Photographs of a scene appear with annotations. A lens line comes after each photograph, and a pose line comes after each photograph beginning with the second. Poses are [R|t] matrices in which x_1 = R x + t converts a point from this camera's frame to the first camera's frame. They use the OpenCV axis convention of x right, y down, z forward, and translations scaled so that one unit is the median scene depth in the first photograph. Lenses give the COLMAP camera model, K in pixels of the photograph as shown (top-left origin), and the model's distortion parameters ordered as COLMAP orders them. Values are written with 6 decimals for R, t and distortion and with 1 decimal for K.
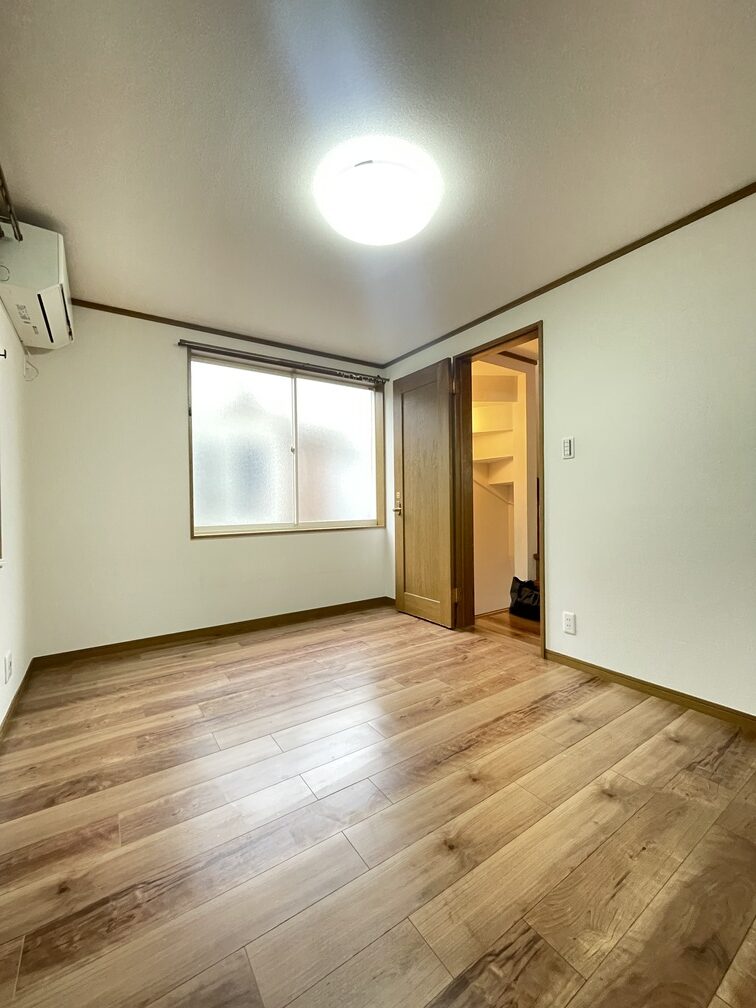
lens RADIAL K [[409.4, 0, 377.5], [0, 409.4, 505.2], [0, 0, 1]] dist [-0.001881, 0.000069]
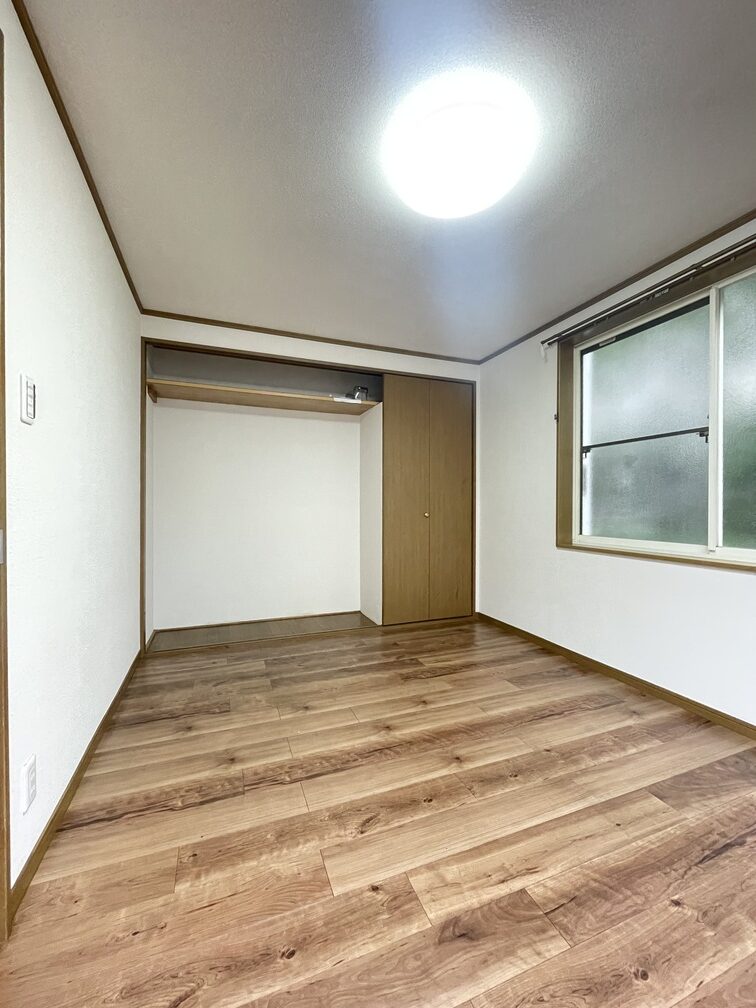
lens RADIAL K [[409.4, 0, 377.5], [0, 409.4, 505.8], [0, 0, 1]] dist [-0.001881, 0.000069]
pose [[-0.974736, 0.008067, 0.223215, -0.019007], [0.009881, 0.999927, 0.007012, -0.027498], [-0.223142, 0.009041, -0.974744, 1.766913]]
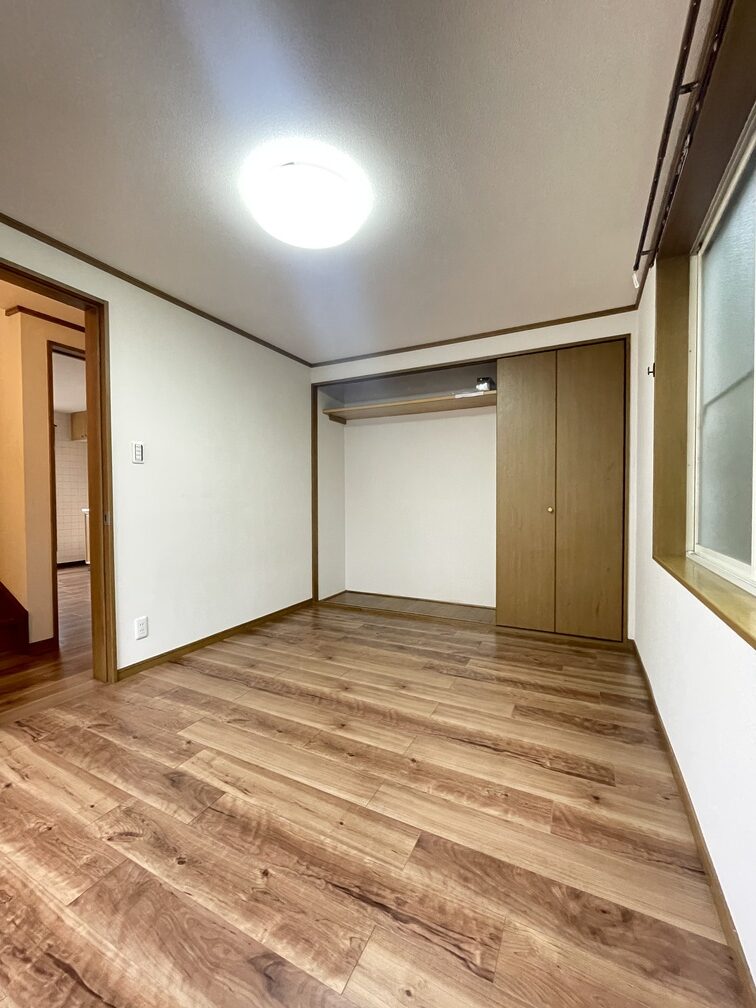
lens RADIAL K [[409.4, 0, 378.2], [0, 409.4, 505.1], [0, 0, 1]] dist [-0.001881, 0.000069]
pose [[-0.483536, -0.002727, 0.875320, -0.897421], [0.016148, 0.999797, 0.012035, -0.019362], [-0.875175, 0.019954, -0.483394, 1.266690]]
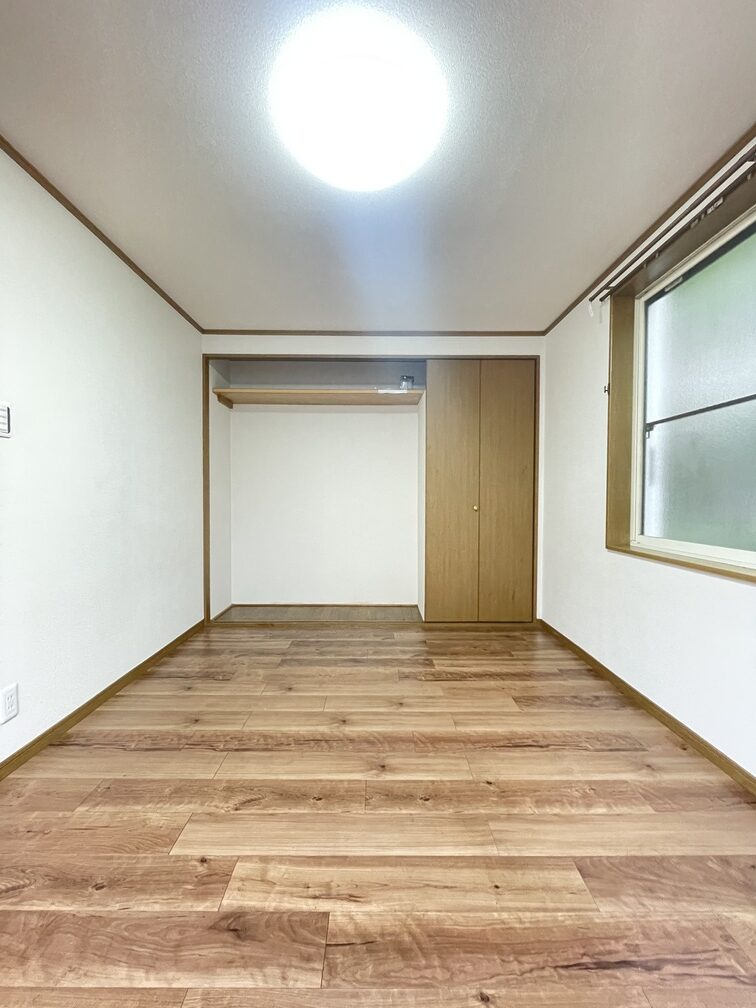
lens RADIAL K [[409.4, 0, 377.5], [0, 409.4, 505.2], [0, 0, 1]] dist [-0.001881, 0.000069]
pose [[-0.828604, -0.003247, 0.559825, -0.442620], [0.011094, 0.999692, 0.022219, -0.025132], [-0.559725, 0.024621, -0.828313, 1.555659]]
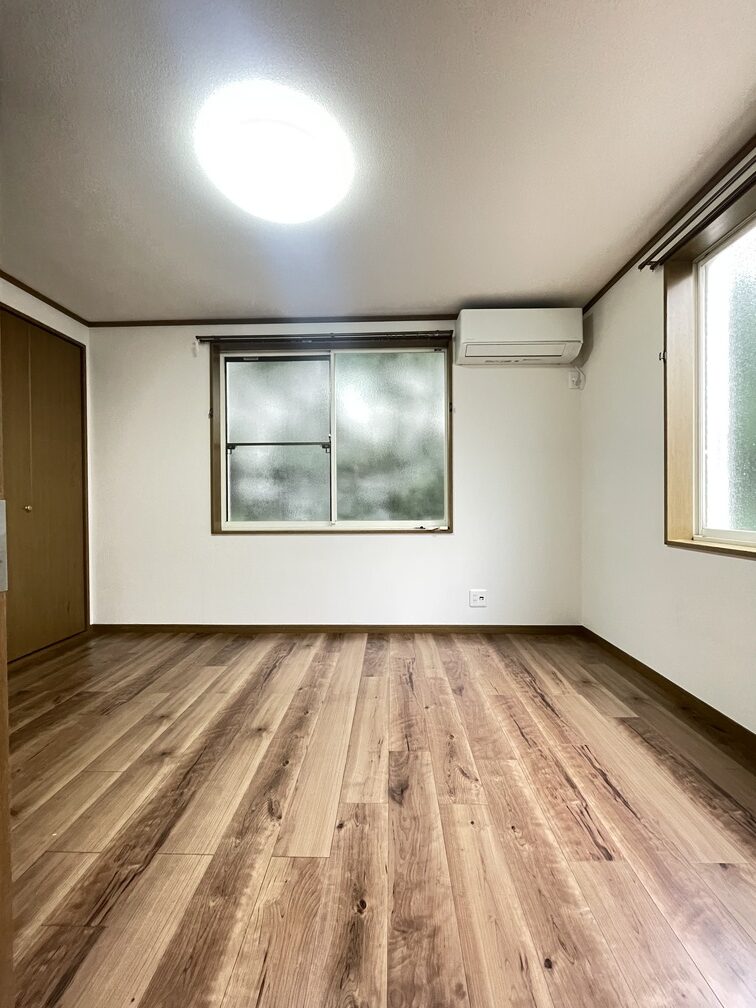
lens RADIAL K [[409.4, 0, 377.8], [0, 409.4, 506.2], [0, 0, 1]] dist [-0.001881, 0.000069]
pose [[-0.586892, 0.021522, -0.809379, 0.597546], [0.007311, 0.999747, 0.021283, 0.002273], [0.809632, 0.006574, -0.586901, 1.629299]]
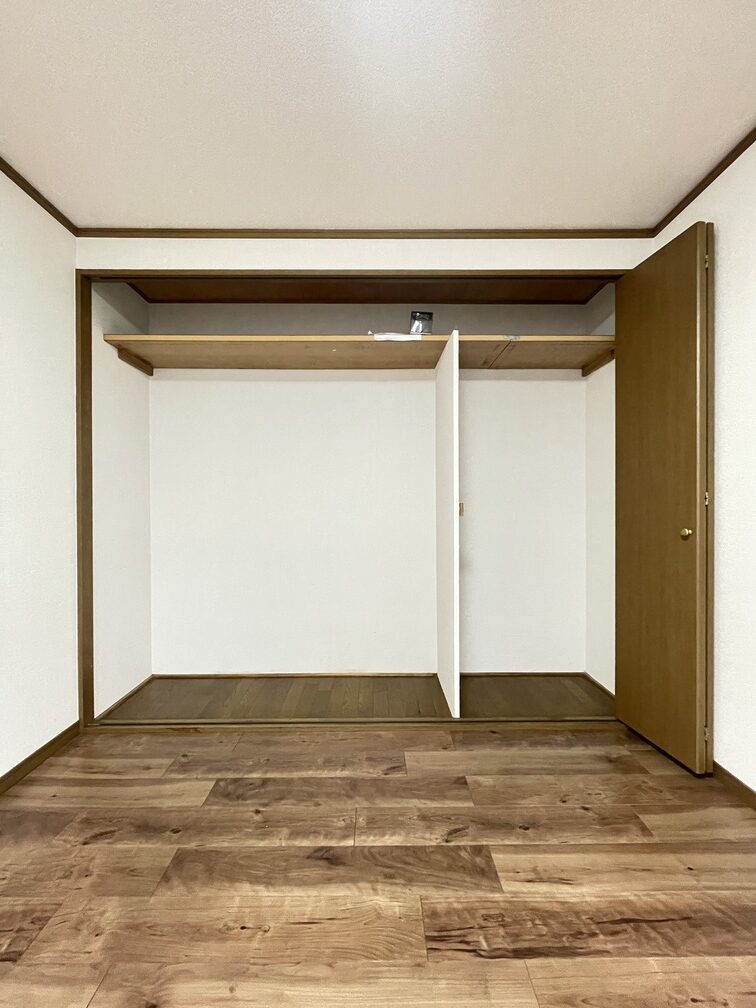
lens RADIAL K [[409.4, 0, 377.3], [0, 409.4, 505.0], [0, 0, 1]] dist [-0.001881, 0.000069]
pose [[-0.830185, 0.012256, 0.557354, -0.051417], [0.017676, 0.999834, 0.004343, -0.038243], [-0.557208, 0.013457, -0.830264, 0.967866]]
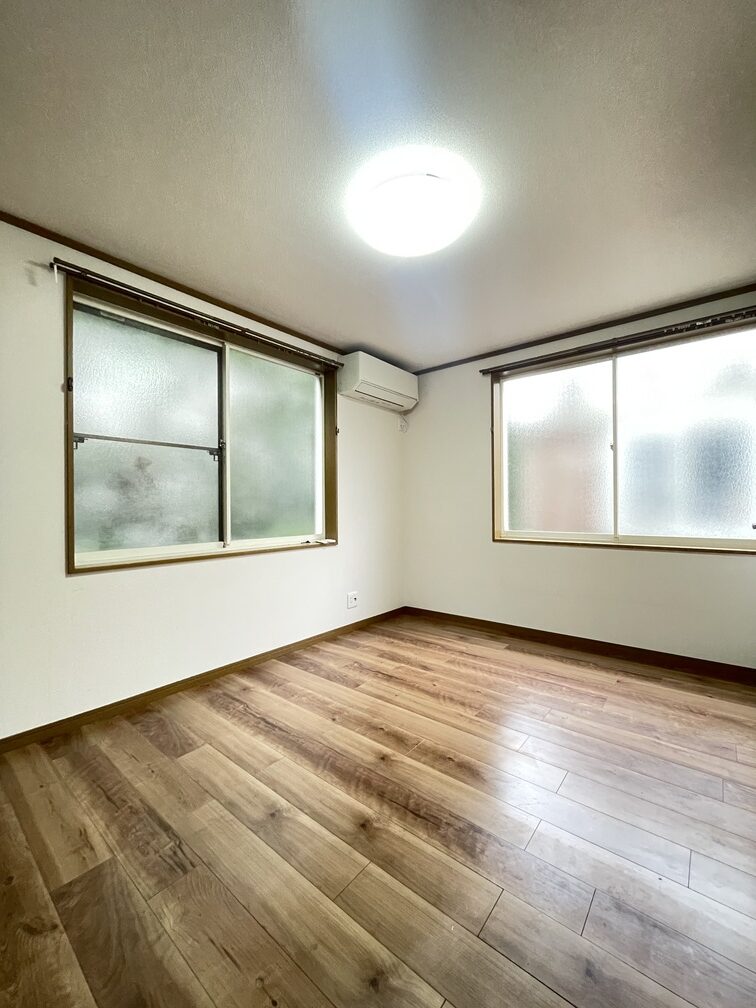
lens RADIAL K [[409.4, 0, 378.6], [0, 409.4, 505.2], [0, 0, 1]] dist [-0.001881, 0.000069]
pose [[0.281001, 0.009039, -0.959665, 0.878428], [-0.002785, 0.999959, 0.008603, -0.043499], [0.959703, 0.000255, 0.281015, 0.606829]]
